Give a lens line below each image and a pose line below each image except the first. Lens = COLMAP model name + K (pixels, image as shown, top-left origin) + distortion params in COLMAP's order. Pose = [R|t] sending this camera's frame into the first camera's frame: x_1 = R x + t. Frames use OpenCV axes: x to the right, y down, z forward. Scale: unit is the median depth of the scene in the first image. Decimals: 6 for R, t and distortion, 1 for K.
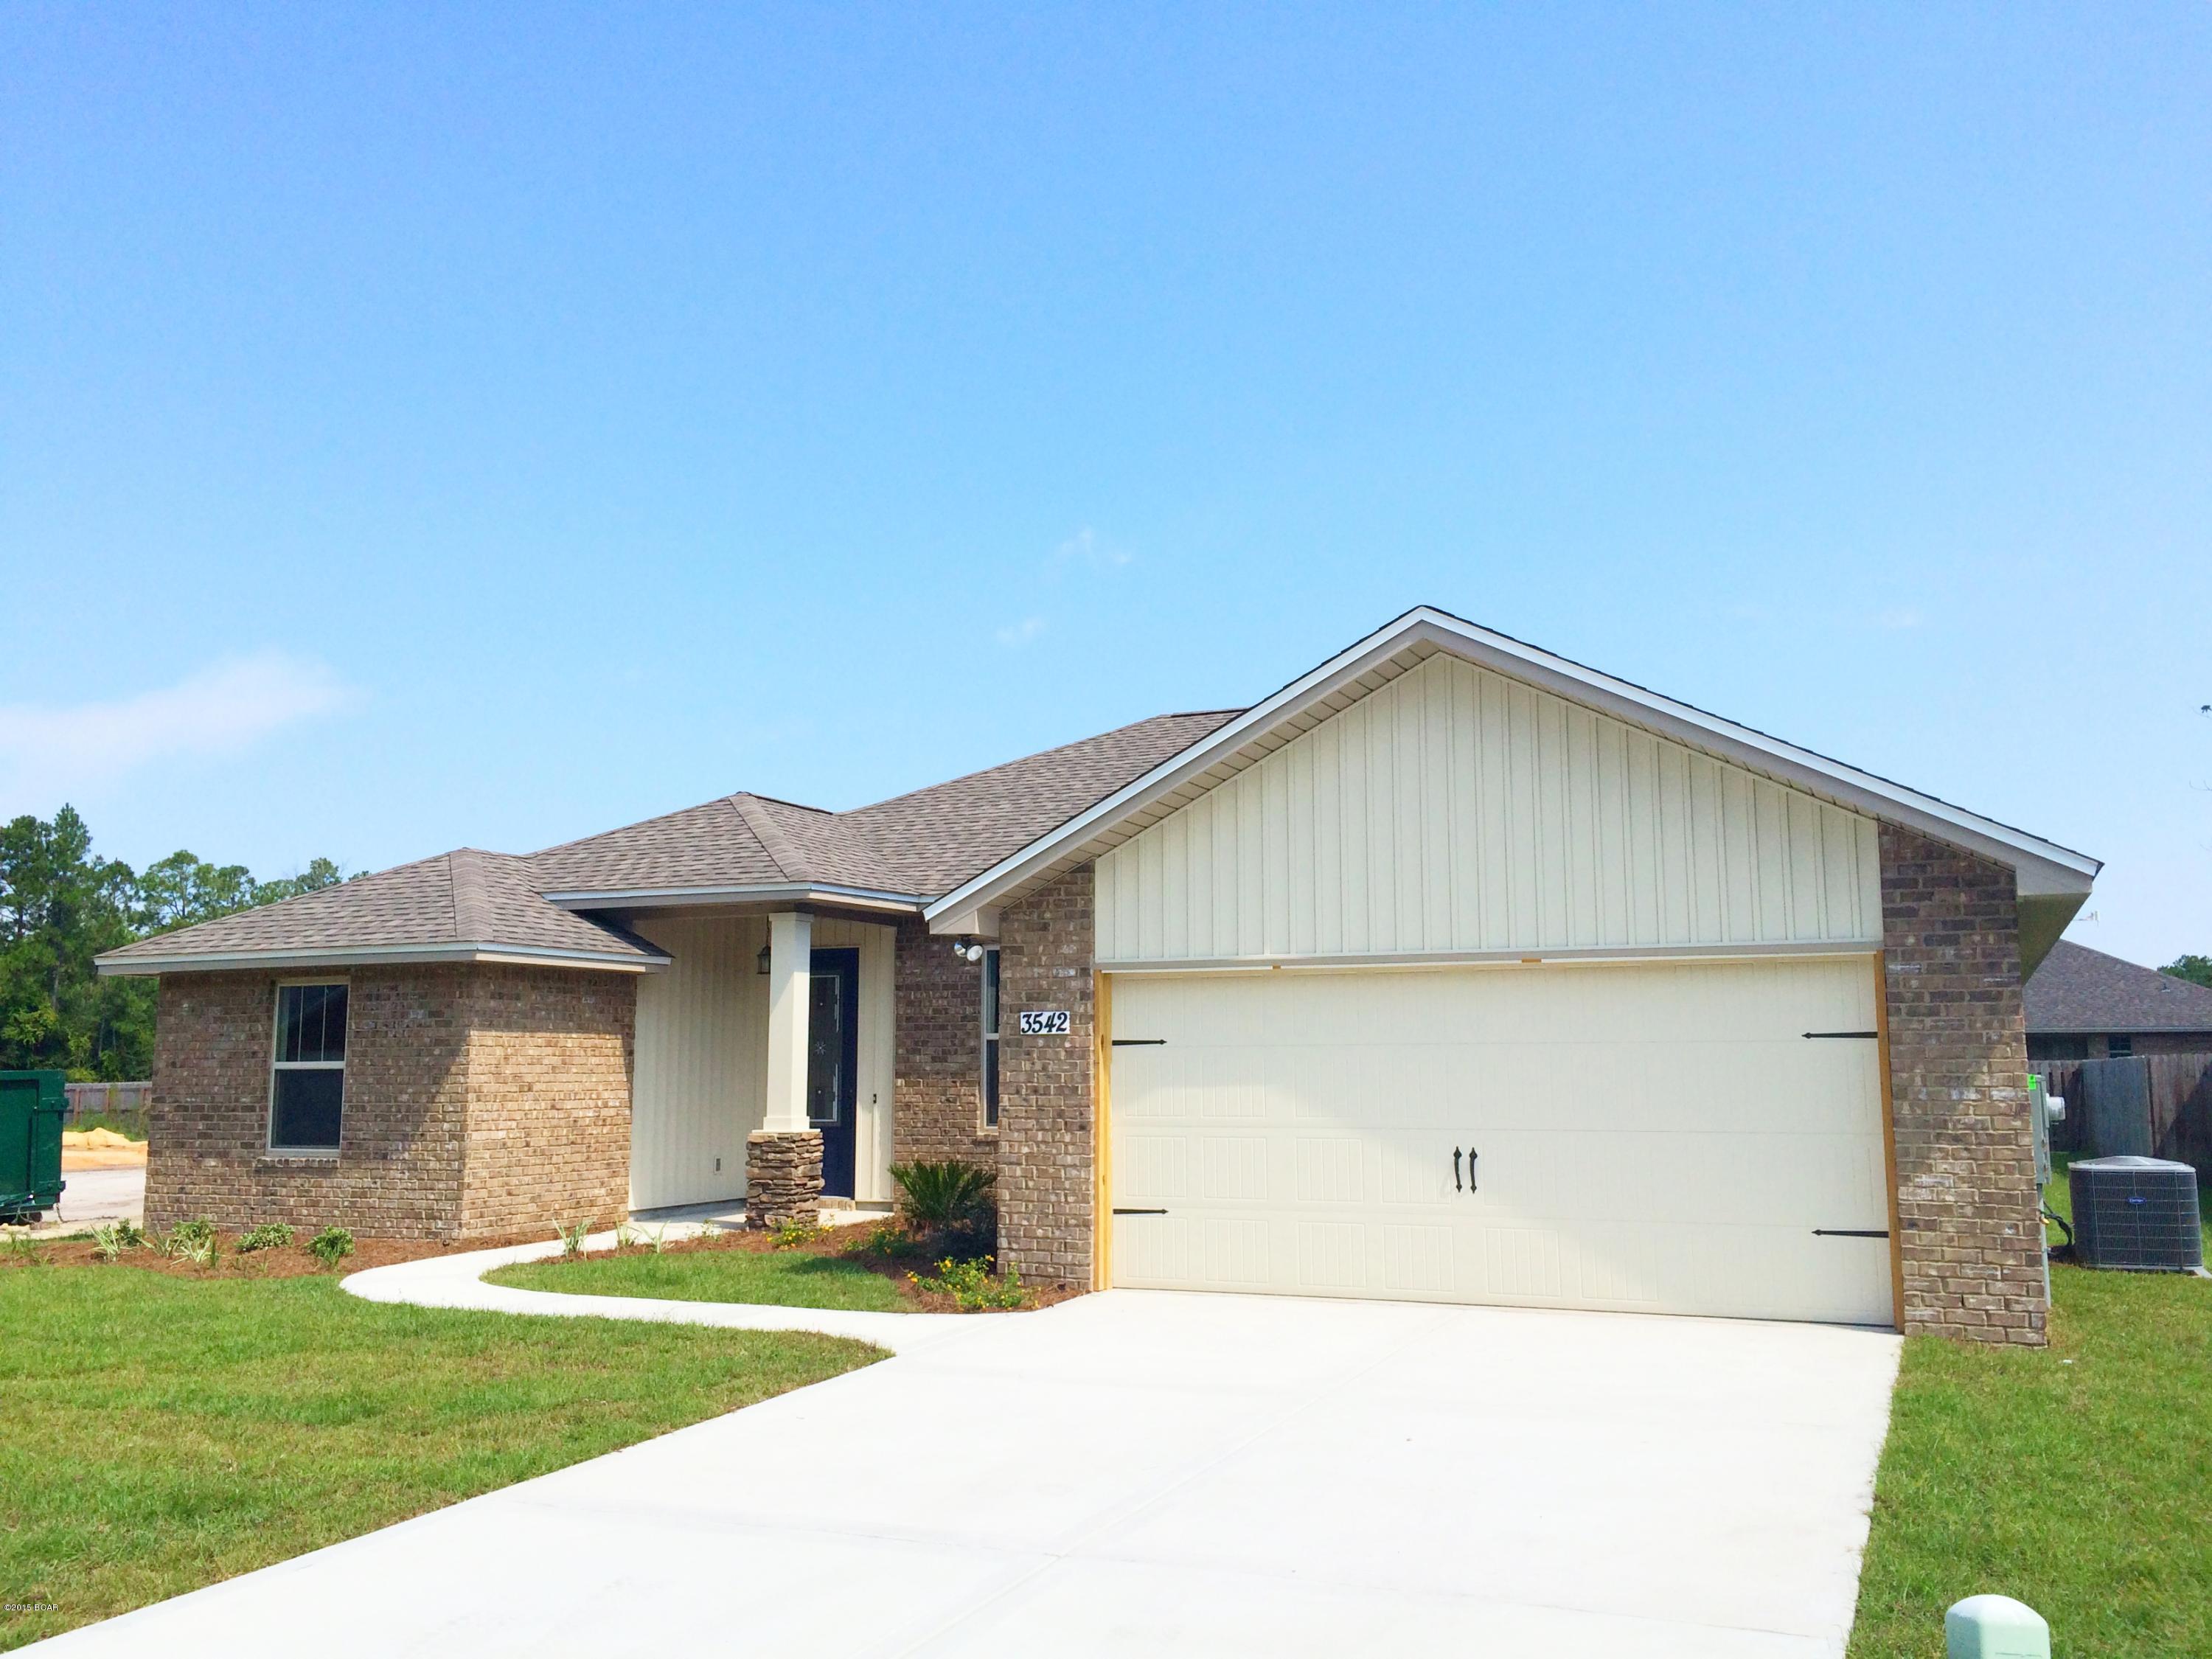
lens RADIAL K [[1957.9, 0, 1098.5], [0, 1957.9, 816.4], [0, 0, 1]] dist [0.083807, -0.094073]
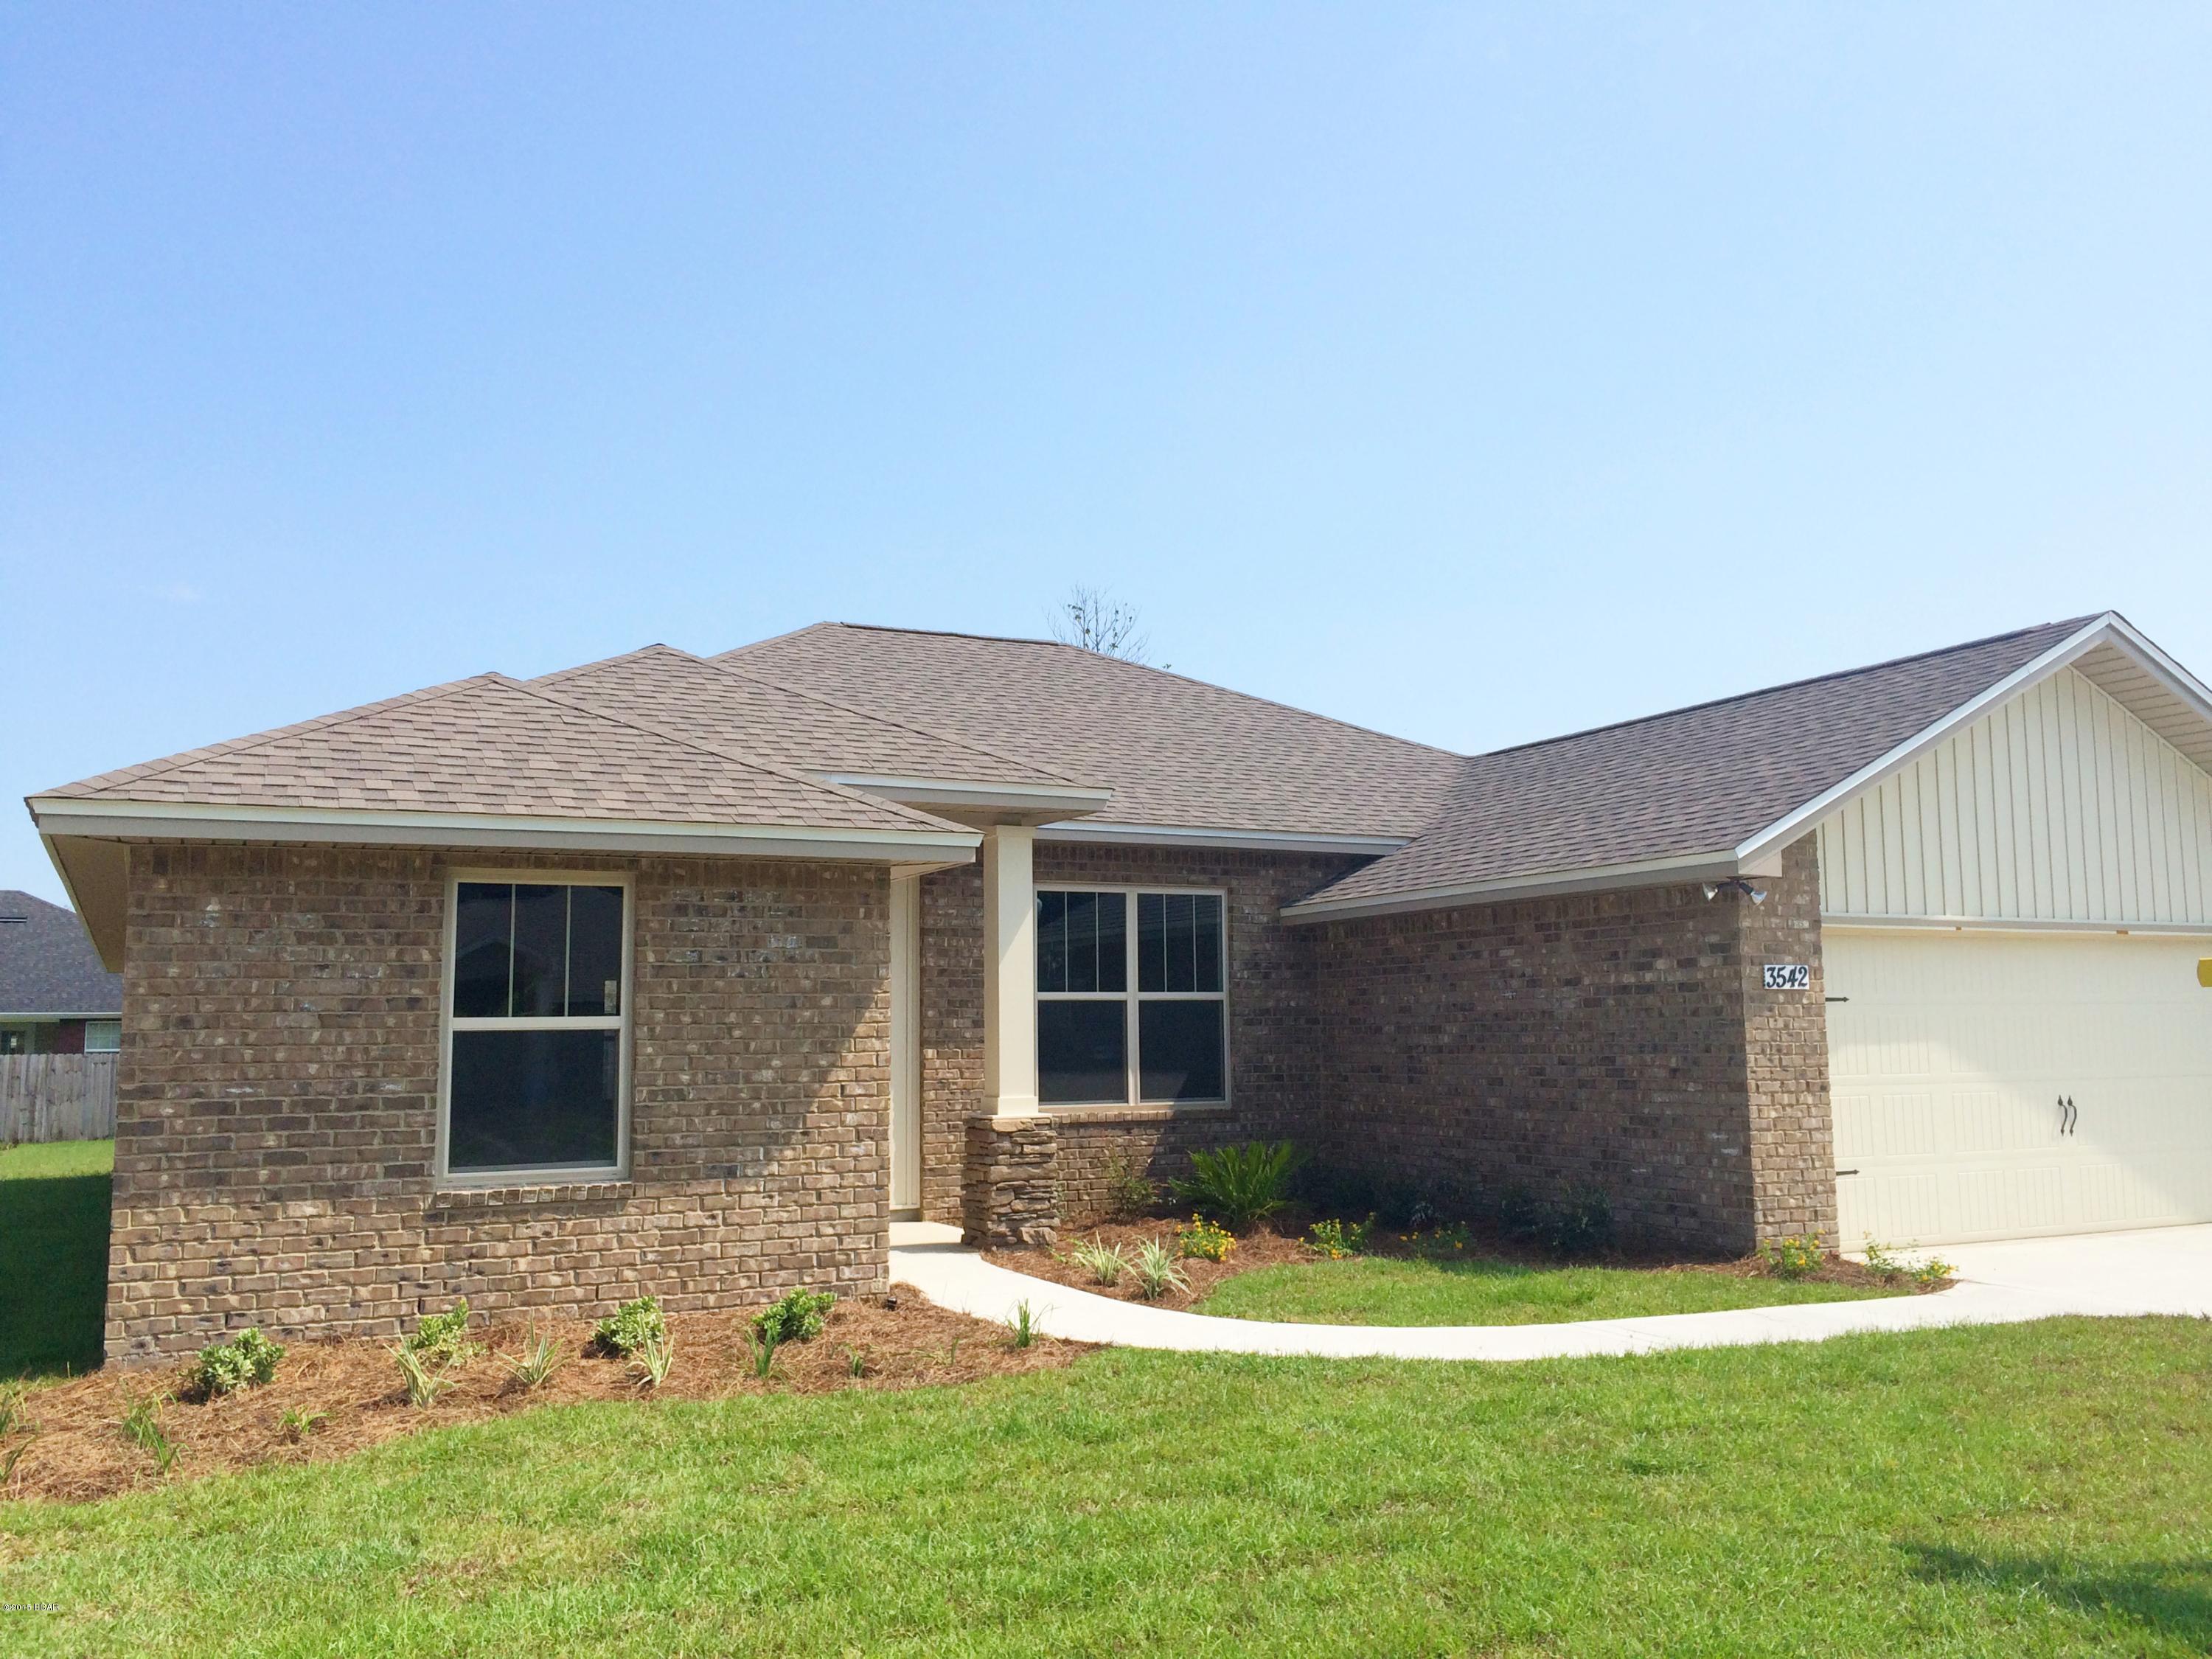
lens RADIAL K [[1957.9, 0, 1098.5], [0, 1957.9, 816.4], [0, 0, 1]] dist [0.083807, -0.094073]
pose [[0.616613, 0.086451, 0.782505, -0.766866], [-0.090194, 0.995165, -0.038873, 0.075616], [-0.782083, -0.046608, 0.621429, 0.536497]]
